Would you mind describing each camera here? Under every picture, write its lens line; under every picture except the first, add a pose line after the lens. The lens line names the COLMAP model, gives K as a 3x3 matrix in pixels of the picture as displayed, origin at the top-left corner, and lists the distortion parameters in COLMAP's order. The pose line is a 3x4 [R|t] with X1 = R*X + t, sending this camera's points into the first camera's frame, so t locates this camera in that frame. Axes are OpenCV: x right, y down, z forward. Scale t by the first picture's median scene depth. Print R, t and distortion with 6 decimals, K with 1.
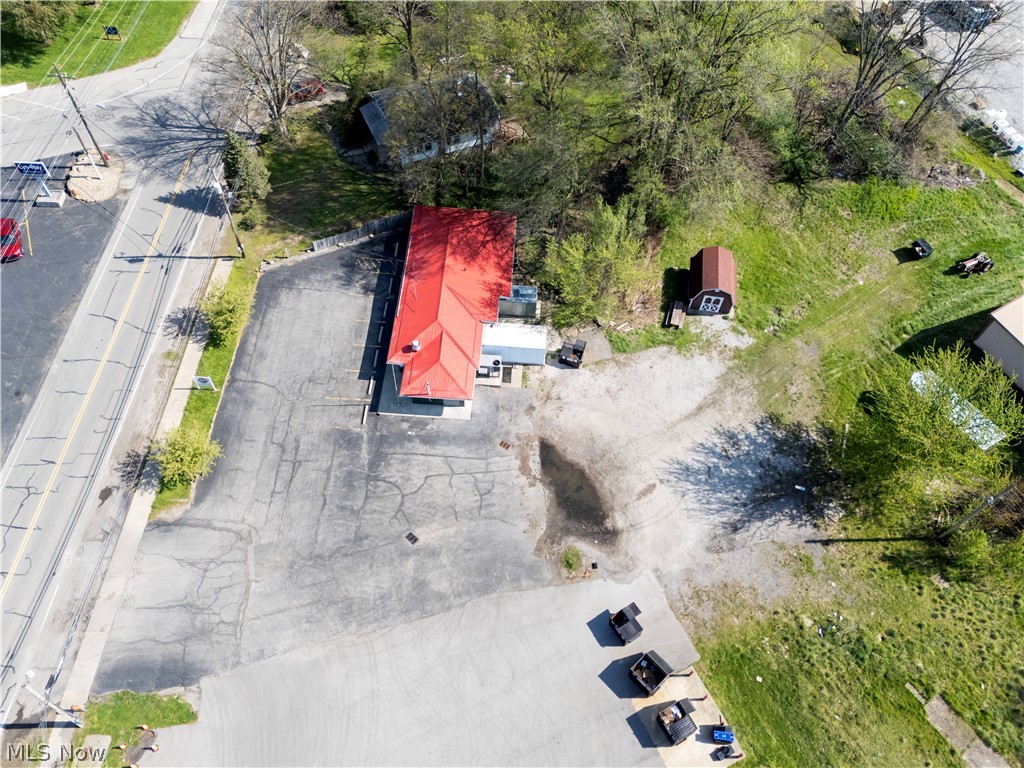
lens RADIAL K [[748.8, 0, 514.2], [0, 748.8, 384.9], [0, 0, 1]] dist [0.069573, -0.070153]
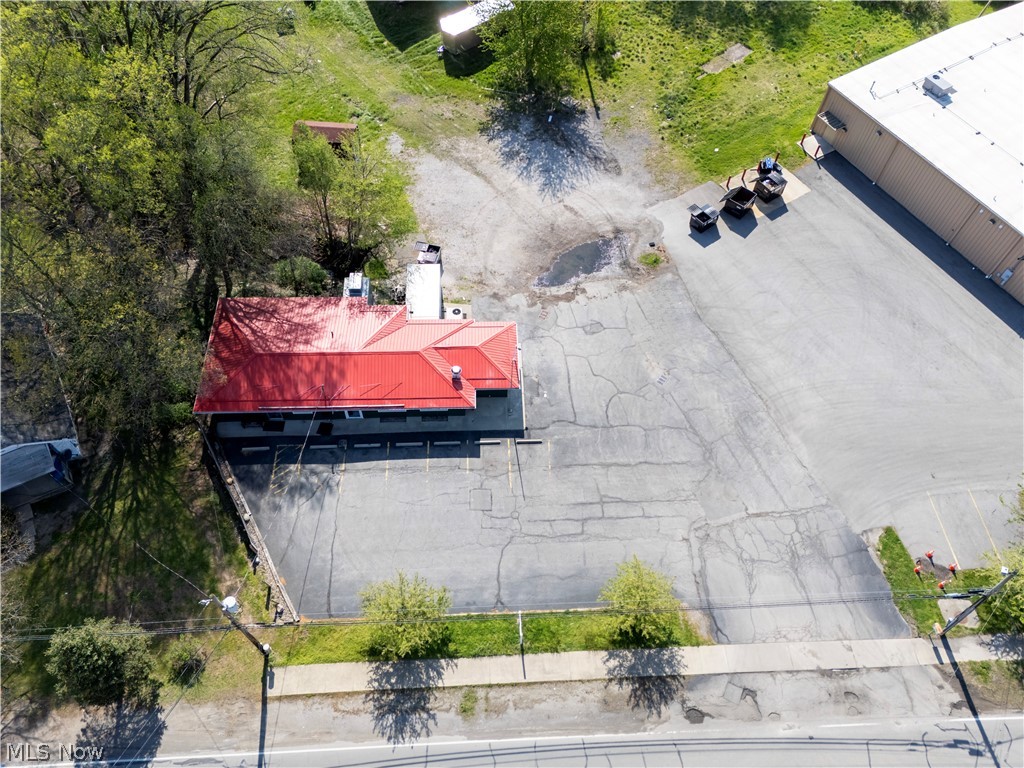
lens RADIAL K [[748.8, 0, 514.2], [0, 748.8, 384.9], [0, 0, 1]] dist [0.069573, -0.070153]
pose [[-0.094953, -0.853924, 0.511662, -0.586859], [0.808470, 0.233742, 0.540131, -0.454982], [-0.580828, 0.464951, 0.668177, 0.420632]]
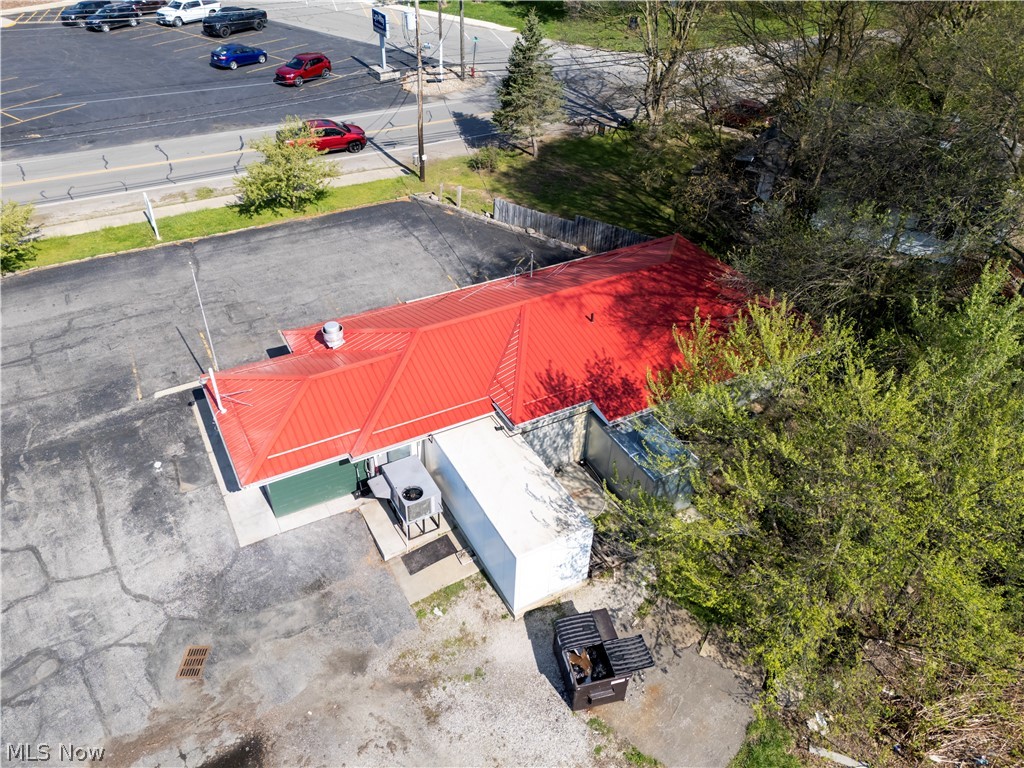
lens RADIAL K [[748.8, 0, 514.2], [0, 748.8, 384.9], [0, 0, 1]] dist [0.069573, -0.070153]
pose [[0.533872, 0.501923, -0.680481, 0.228442], [-0.709991, 0.703165, -0.038369, -0.090618], [0.459232, 0.503620, 0.731760, 0.766714]]
